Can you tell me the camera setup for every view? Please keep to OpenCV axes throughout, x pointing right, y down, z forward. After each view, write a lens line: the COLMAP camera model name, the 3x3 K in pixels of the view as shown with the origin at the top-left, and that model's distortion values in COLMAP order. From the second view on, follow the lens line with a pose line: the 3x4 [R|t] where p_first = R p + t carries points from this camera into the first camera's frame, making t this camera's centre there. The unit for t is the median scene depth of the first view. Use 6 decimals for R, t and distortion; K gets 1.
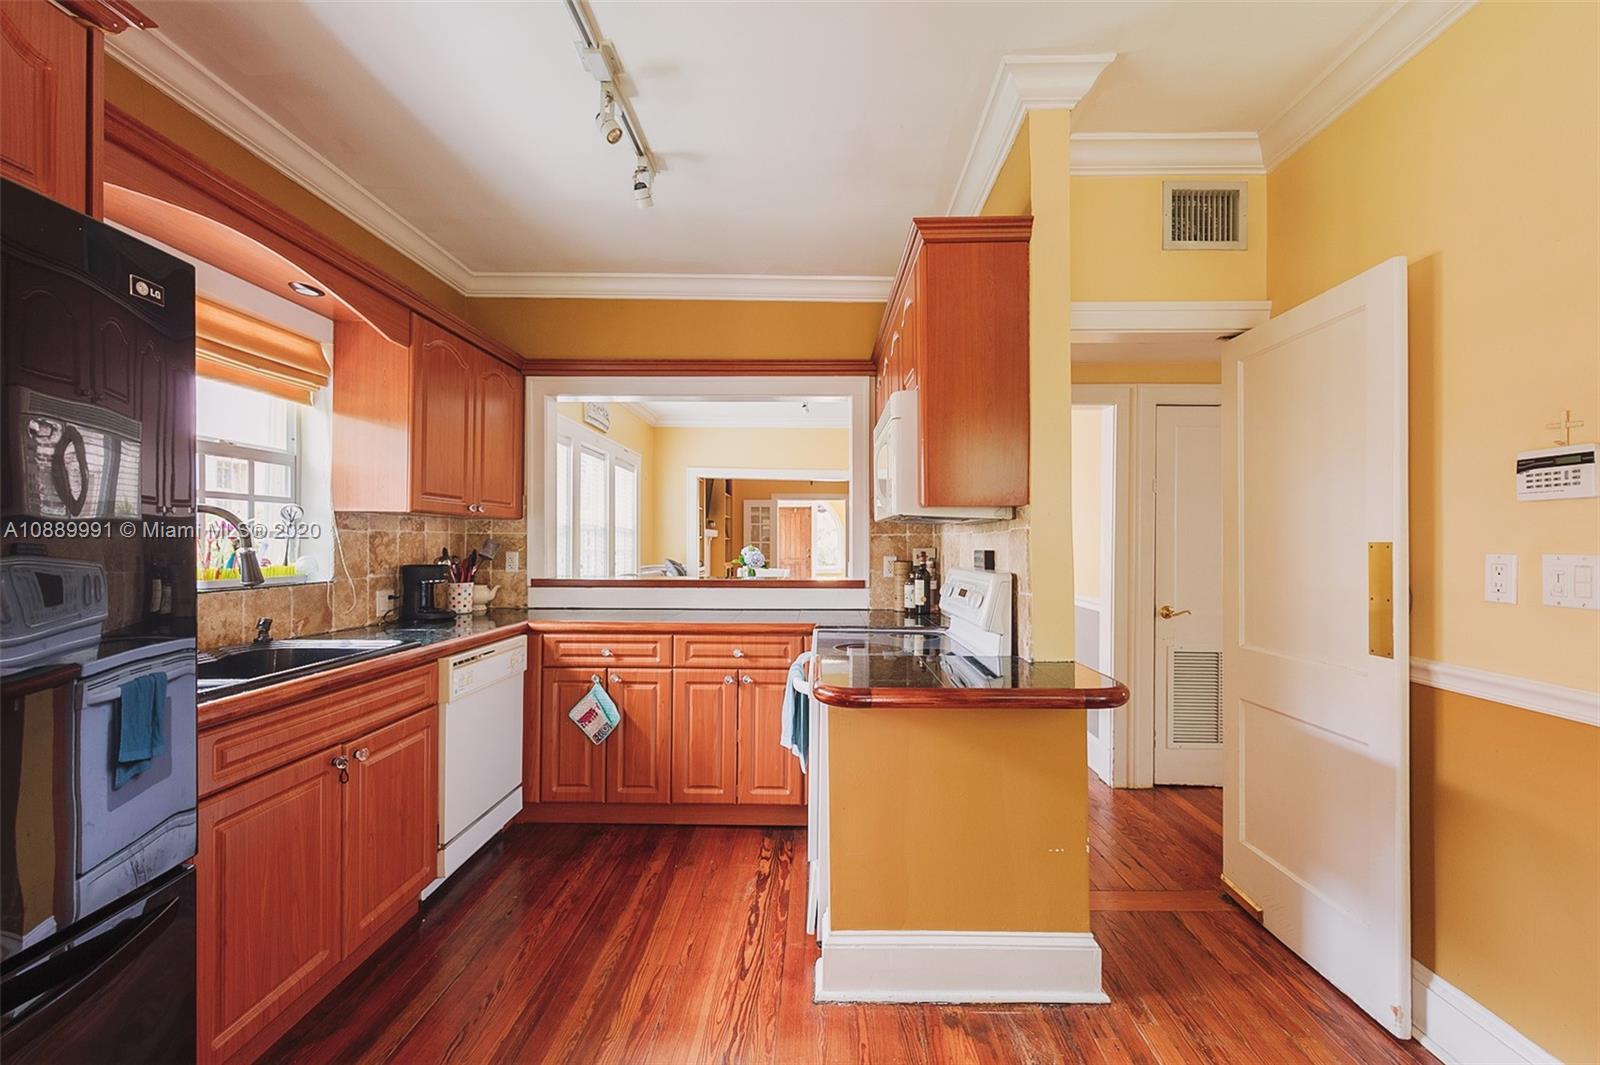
lens RADIAL K [[668.2, 0, 800.0], [0, 668.2, 532.5], [0, 0, 1]] dist [-0.000141, -0.000104]
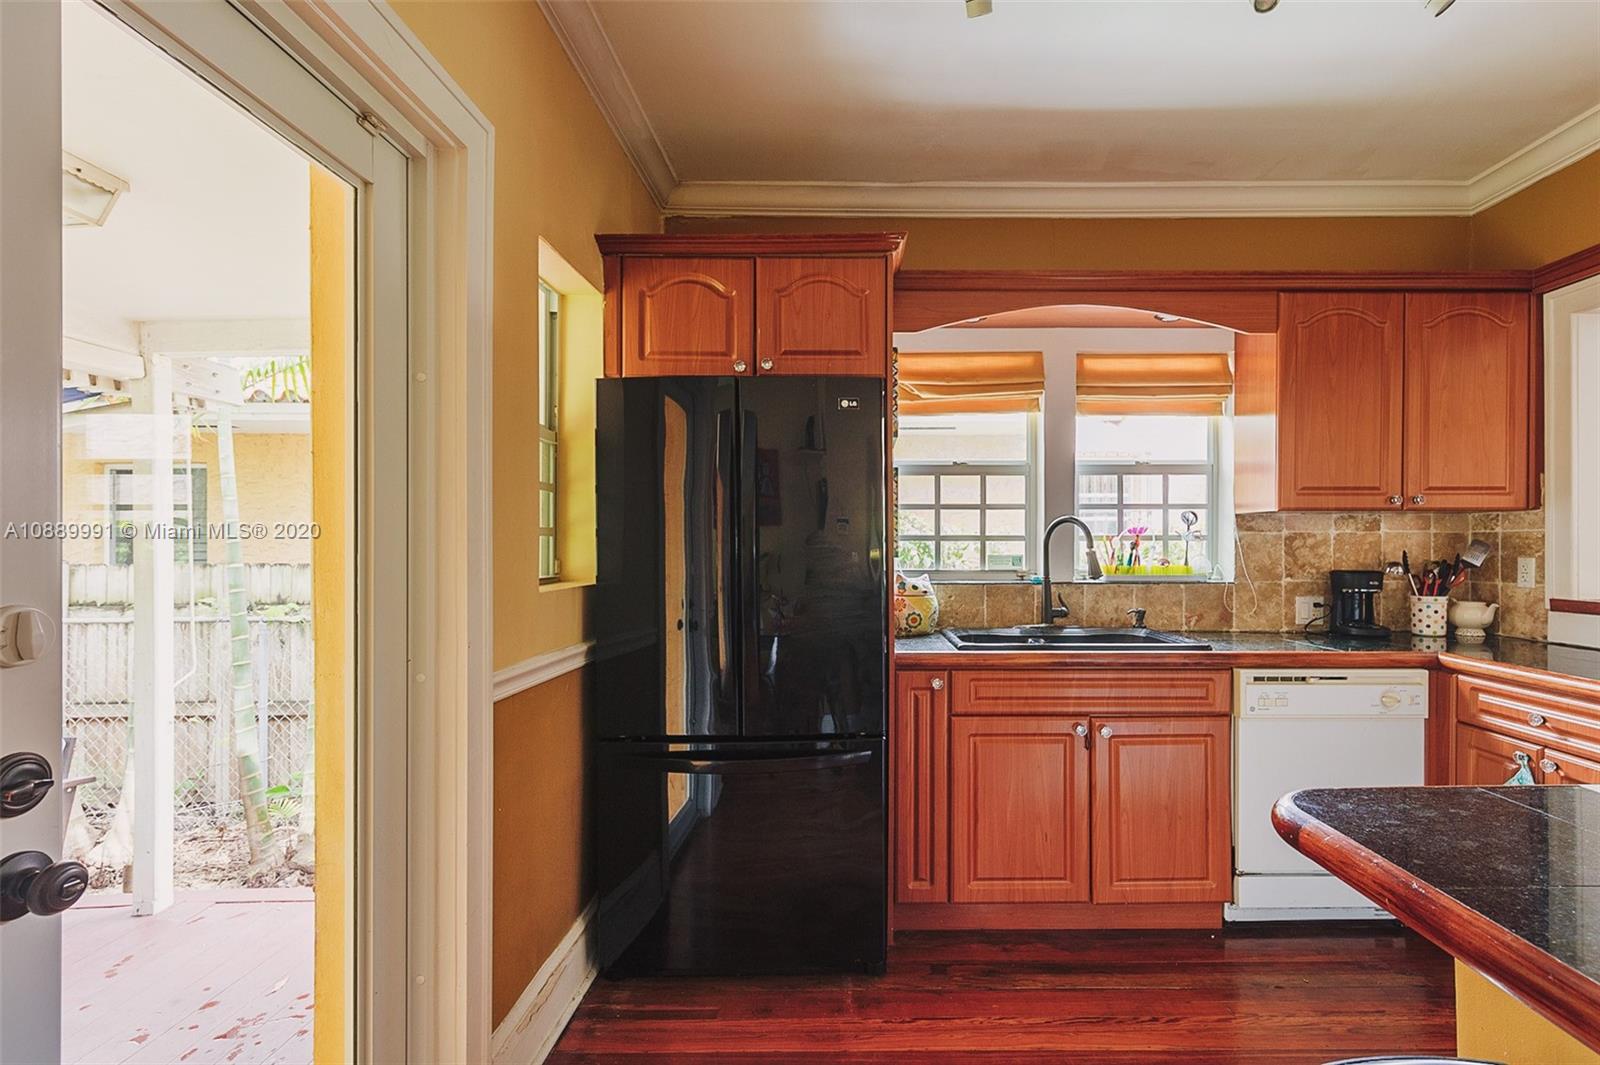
lens RADIAL K [[668.3, 0, 801.0], [0, 668.3, 540.7], [0, 0, 1]] dist [0.002009, 0.000271]
pose [[0.030475, -0.011202, -0.999473, 0.284026], [0.016012, 0.999814, -0.010718, 0.008655], [0.999407, -0.015677, 0.030649, 0.282569]]
